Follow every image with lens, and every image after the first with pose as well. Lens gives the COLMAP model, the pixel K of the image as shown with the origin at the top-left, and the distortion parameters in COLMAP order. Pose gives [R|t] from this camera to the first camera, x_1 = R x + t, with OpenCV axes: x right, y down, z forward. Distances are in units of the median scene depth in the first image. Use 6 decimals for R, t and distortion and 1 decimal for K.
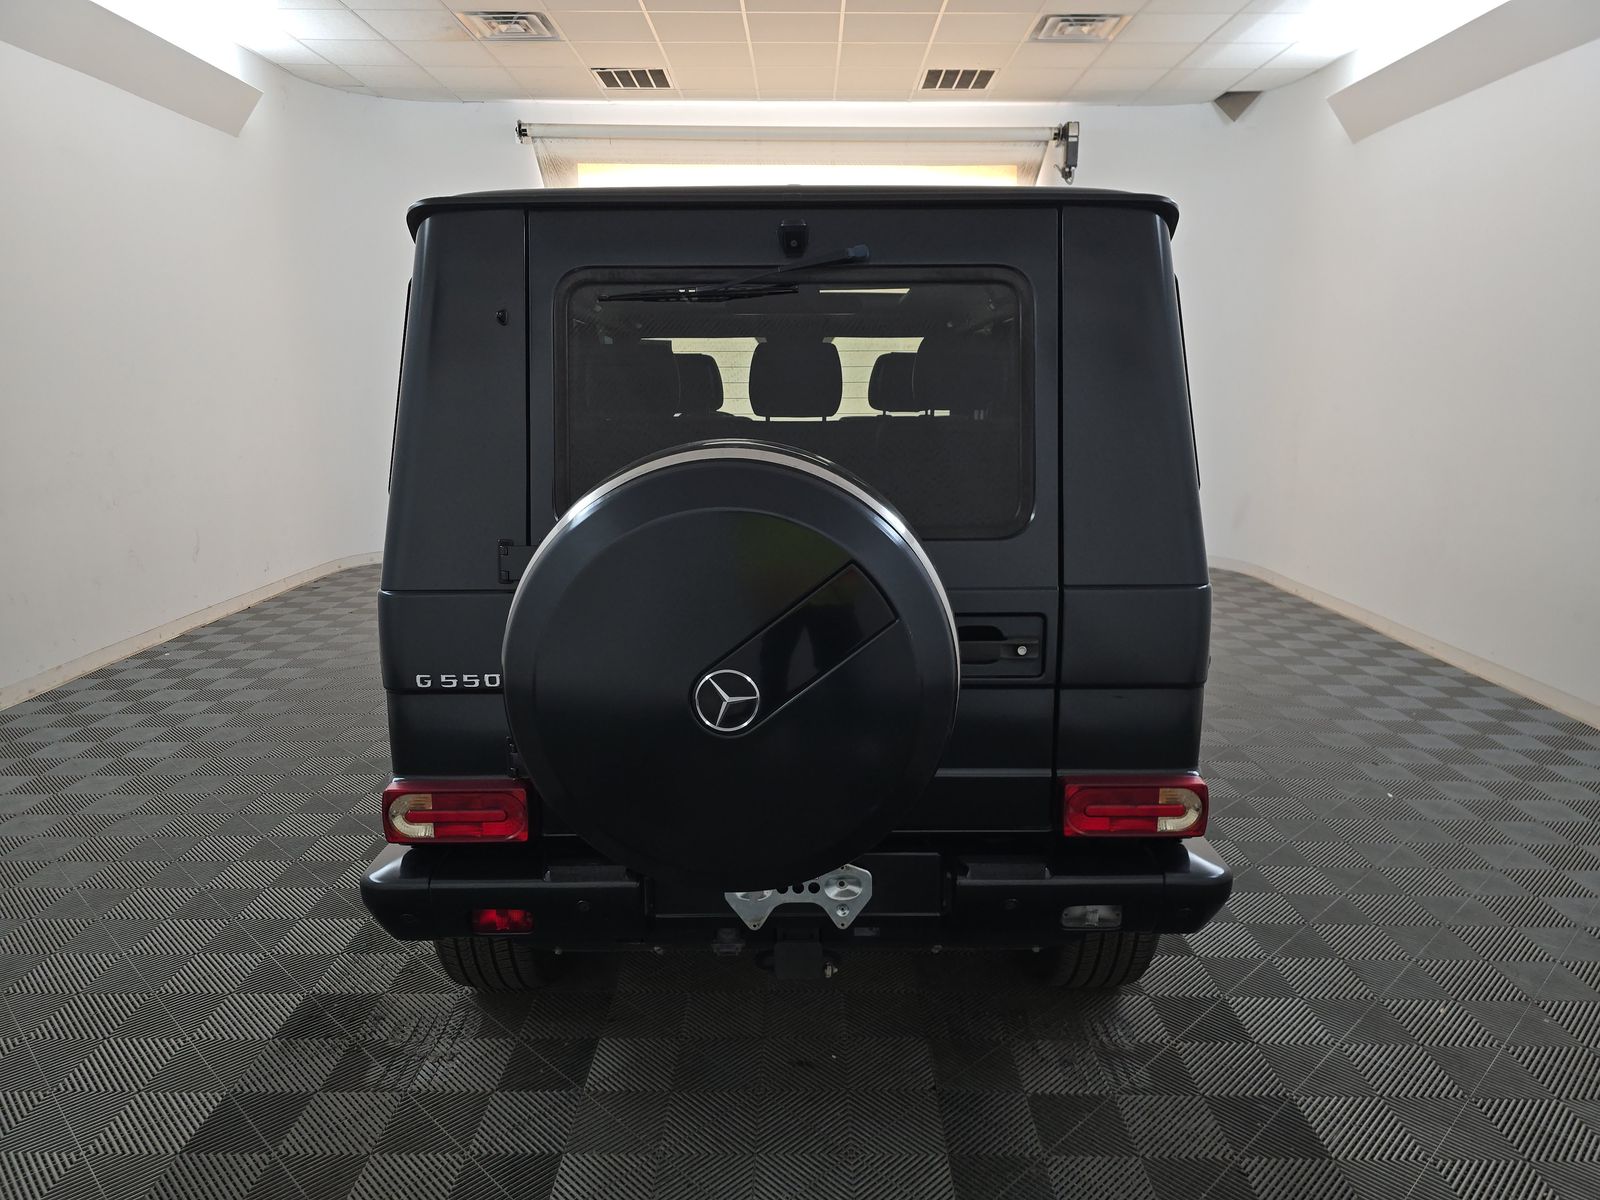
lens RADIAL K [[1078.2, 0, 800.0], [0, 1078.2, 600.0], [0, 0, 1]] dist [0.081712, -0.092013]
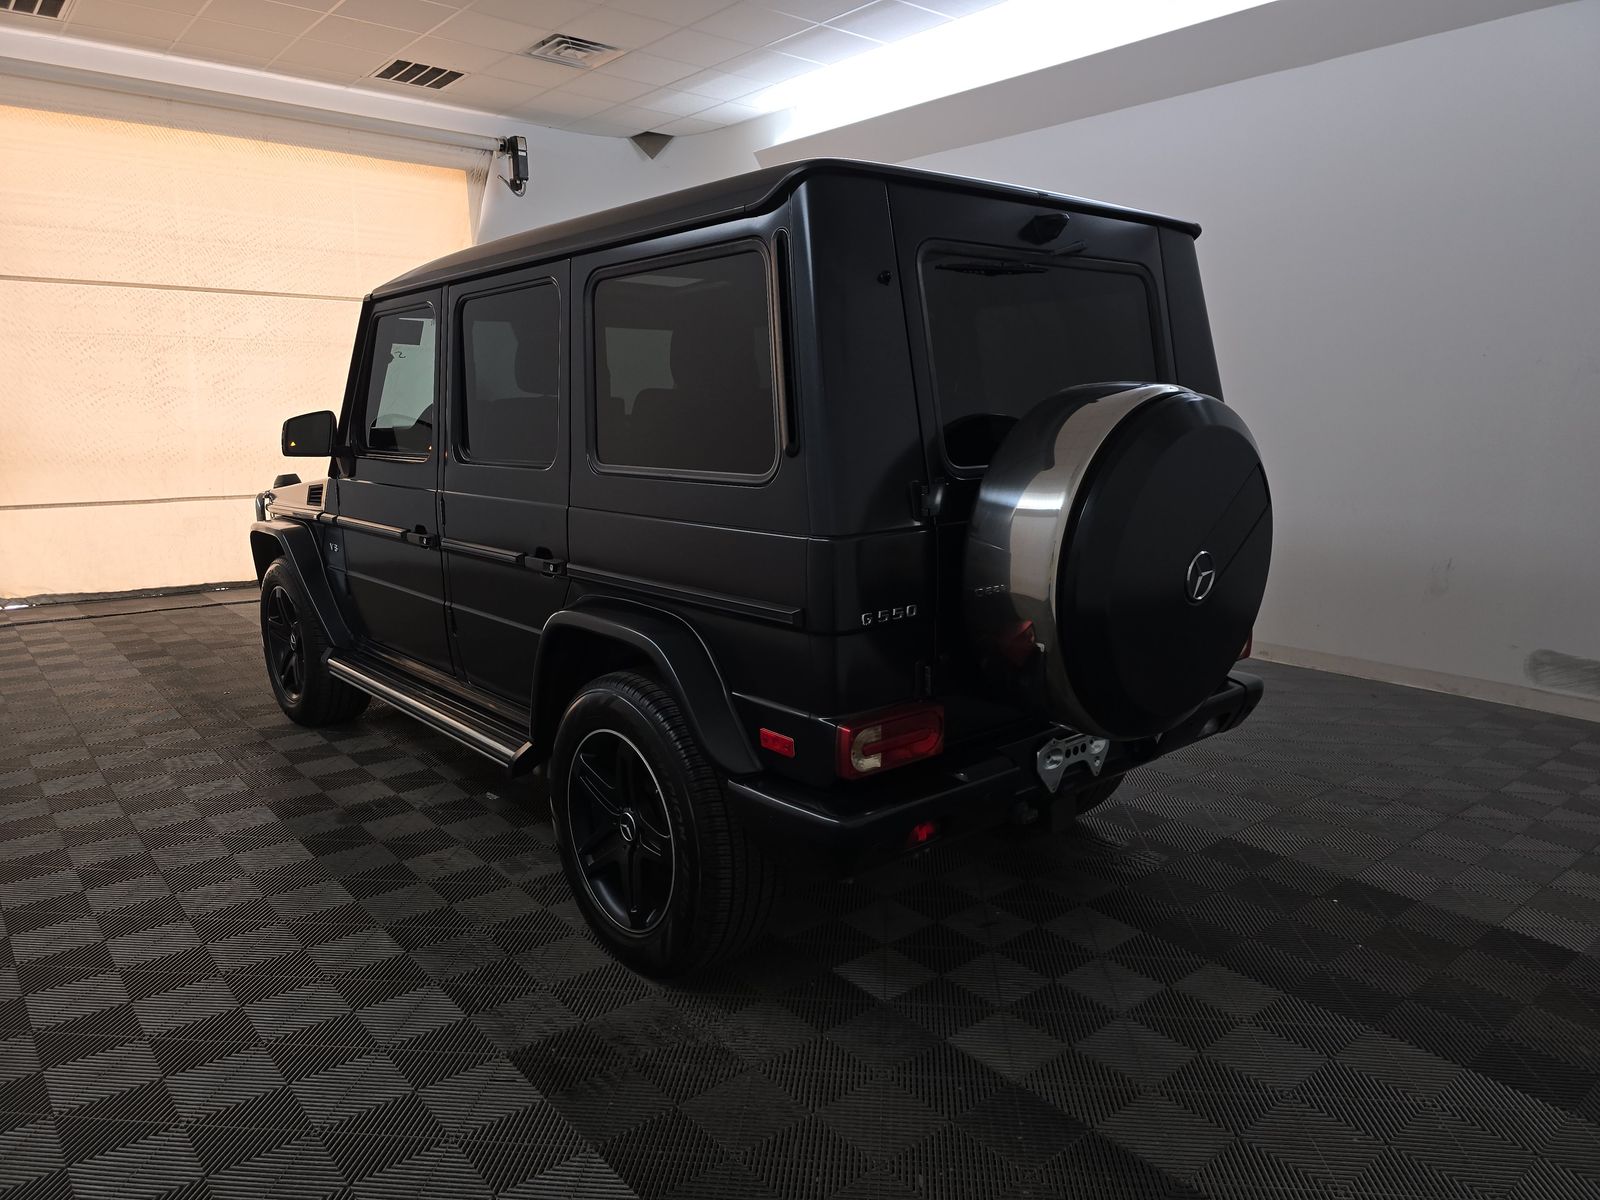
lens RADIAL K [[1078.2, 0, 800.0], [0, 1078.2, 600.0], [0, 0, 1]] dist [0.081712, -0.092013]
pose [[0.766403, -0.121135, 0.630835, -0.305248], [0.132854, 0.990716, 0.028835, 0.004770], [-0.628472, 0.061710, 0.775381, 0.066424]]
